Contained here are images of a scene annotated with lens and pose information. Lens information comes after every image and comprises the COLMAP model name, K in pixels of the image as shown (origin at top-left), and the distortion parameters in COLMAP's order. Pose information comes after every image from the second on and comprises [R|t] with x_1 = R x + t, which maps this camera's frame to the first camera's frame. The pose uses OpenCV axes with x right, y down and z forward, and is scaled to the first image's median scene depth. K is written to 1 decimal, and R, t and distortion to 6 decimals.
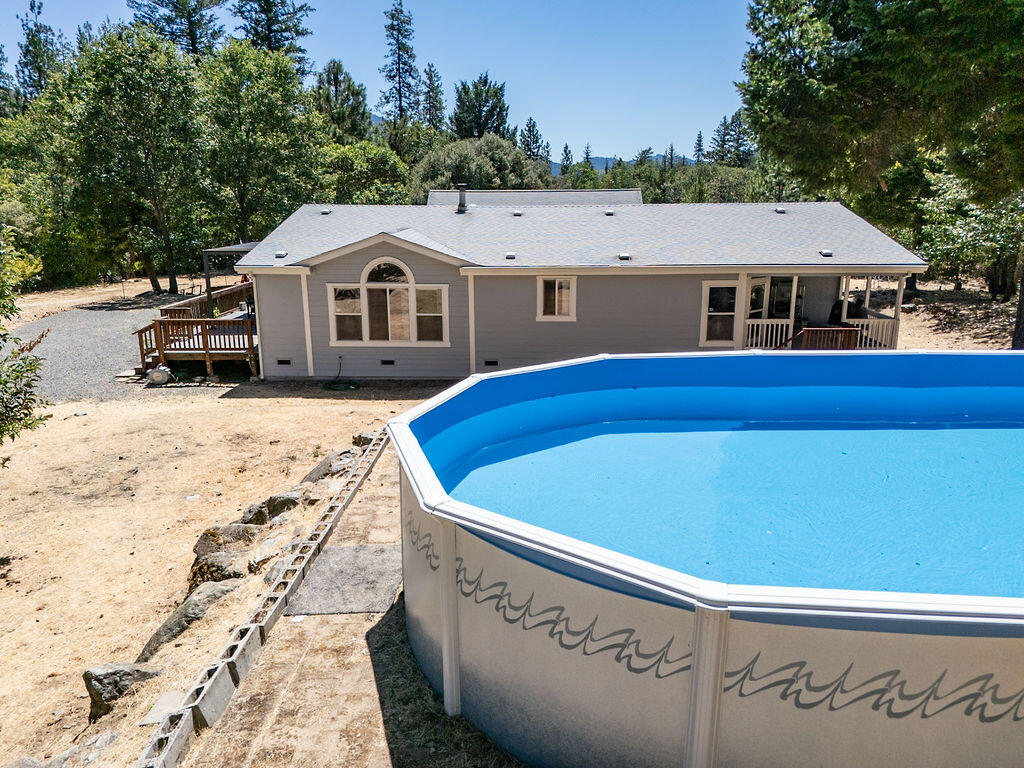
lens RADIAL K [[756.9, 0, 507.2], [0, 756.9, 383.7], [0, 0, 1]] dist [0.063868, -0.051665]
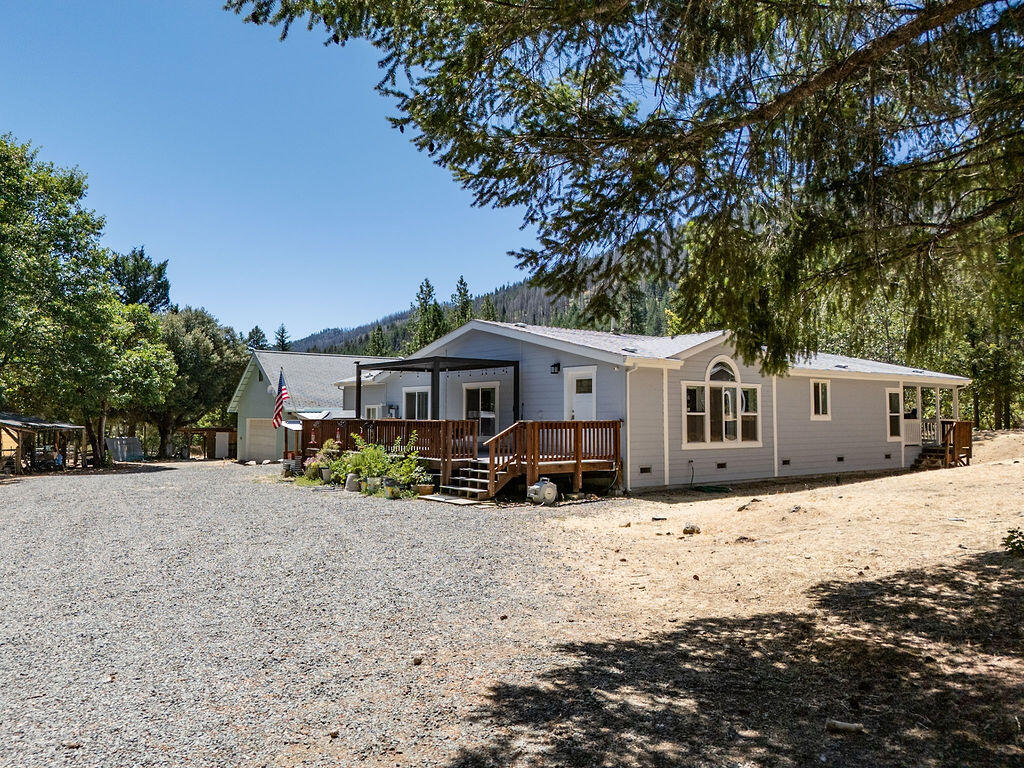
lens RADIAL K [[756.9, 0, 511.2], [0, 756.9, 377.4], [0, 0, 1]] dist [0.063868, -0.051665]
pose [[0.774108, 0.037783, 0.631925, -0.965273], [0.146144, 0.960588, -0.236461, 0.052276], [-0.615953, 0.275398, 0.738077, 0.436811]]
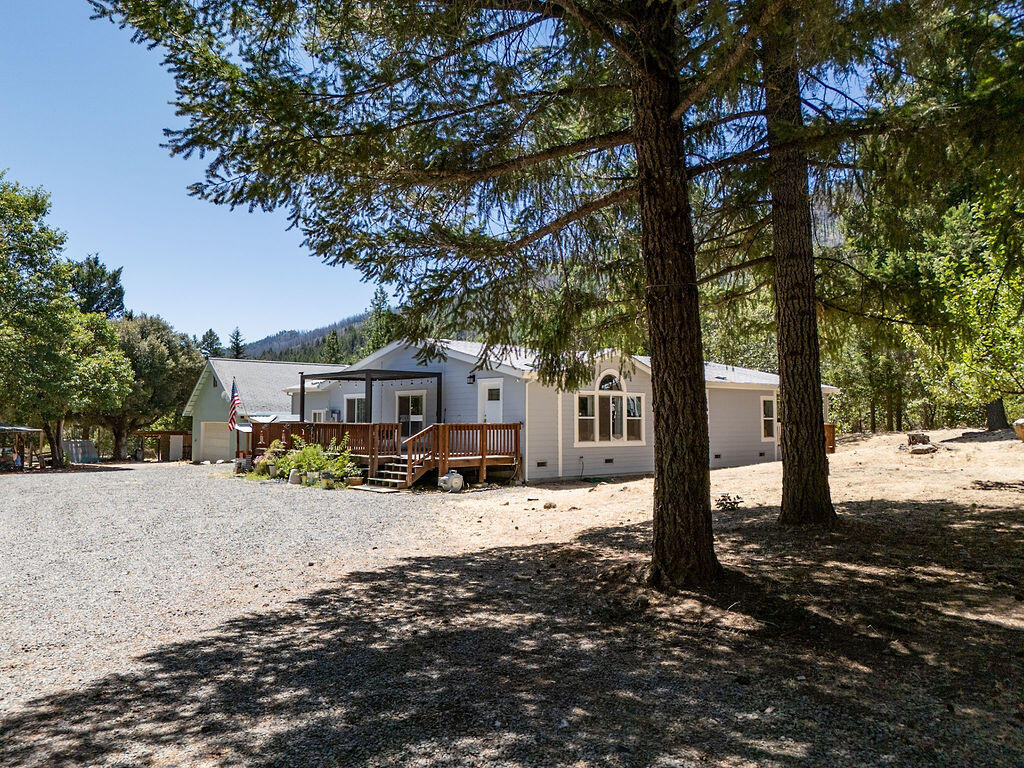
lens RADIAL K [[756.9, 0, 512.1], [0, 756.9, 376.1], [0, 0, 1]] dist [0.063868, -0.051665]
pose [[0.738580, 0.044574, 0.672691, -1.032146], [0.155574, 0.959611, -0.234399, 0.092812], [-0.655970, 0.277776, 0.701815, 0.272284]]
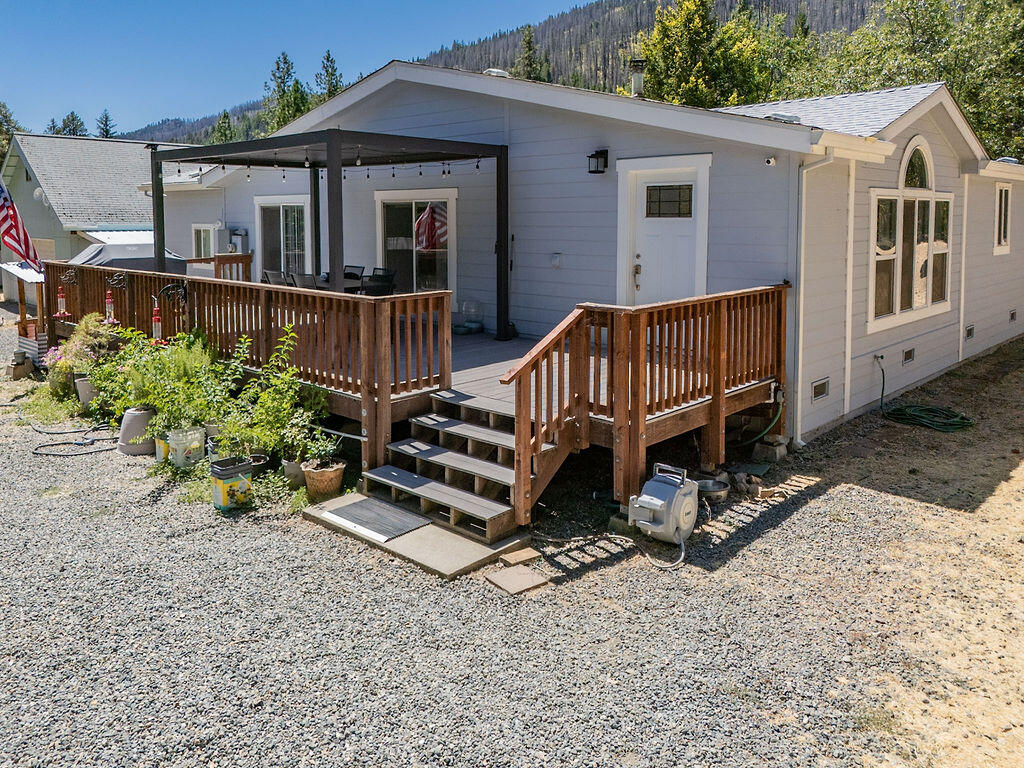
lens RADIAL K [[799.5, 0, 514.5], [0, 799.5, 277.4], [0, 0, 1]] dist [0.029077, 0.012646]
pose [[0.660071, -0.053919, 0.749266, -0.704030], [0.179505, 0.979847, -0.087624, -0.076901], [-0.729441, 0.192335, 0.656447, 0.843325]]
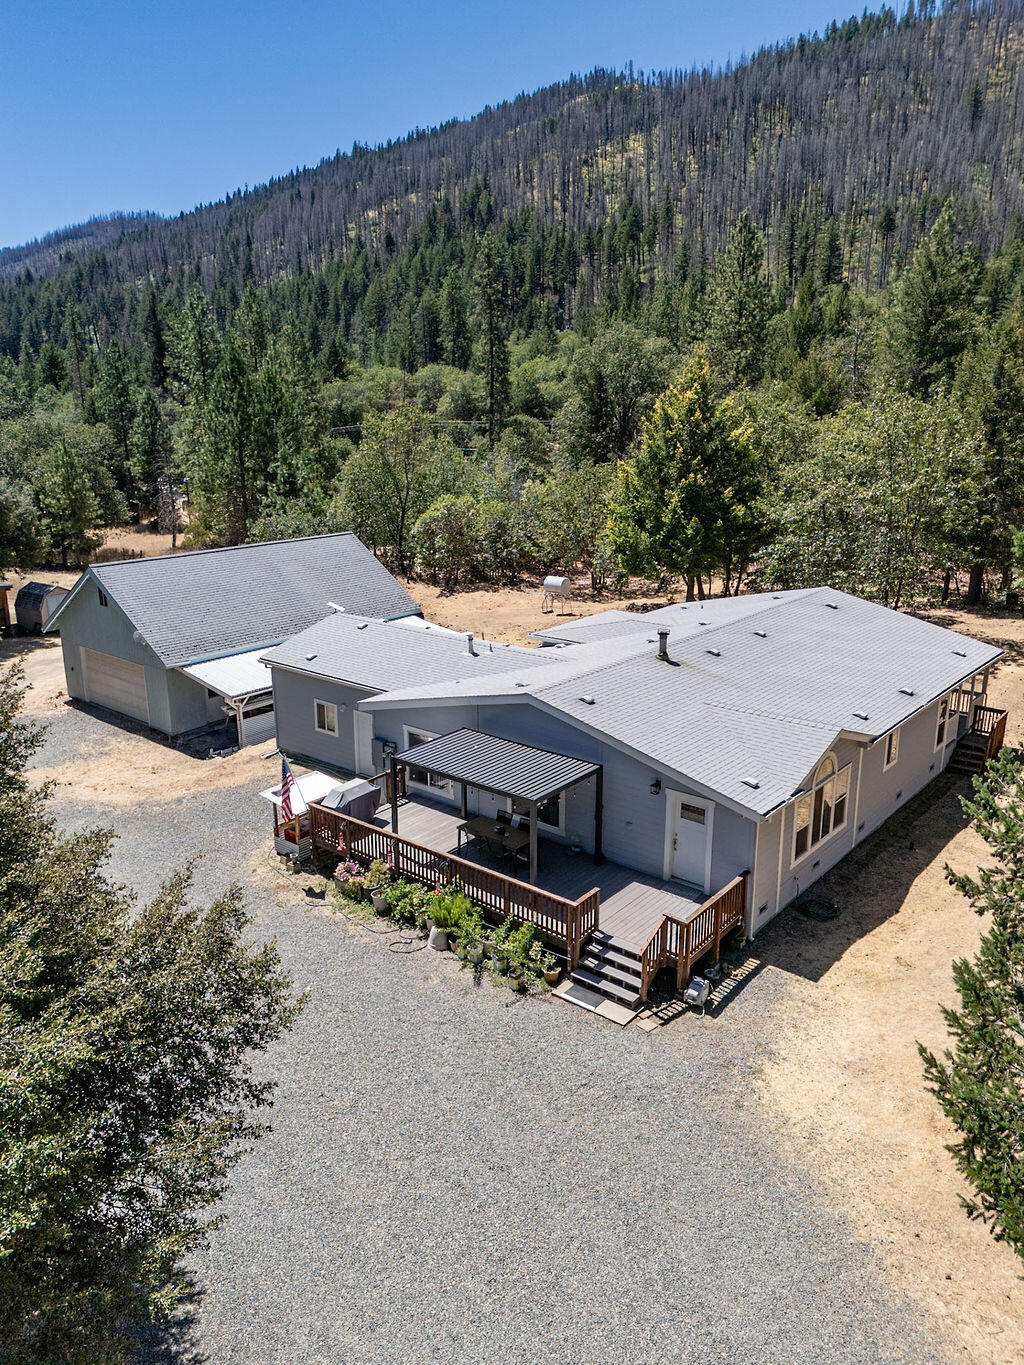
lens RADIAL K [[1008.9, 0, 513.4], [0, 1008.9, 681.1], [0, 0, 1]] dist [0.063868, -0.051665]
pose [[0.607739, -0.213117, 0.765007, -1.237132], [0.189543, 0.974404, 0.120874, -0.447771], [-0.771186, 0.071542, 0.632578, 0.512100]]
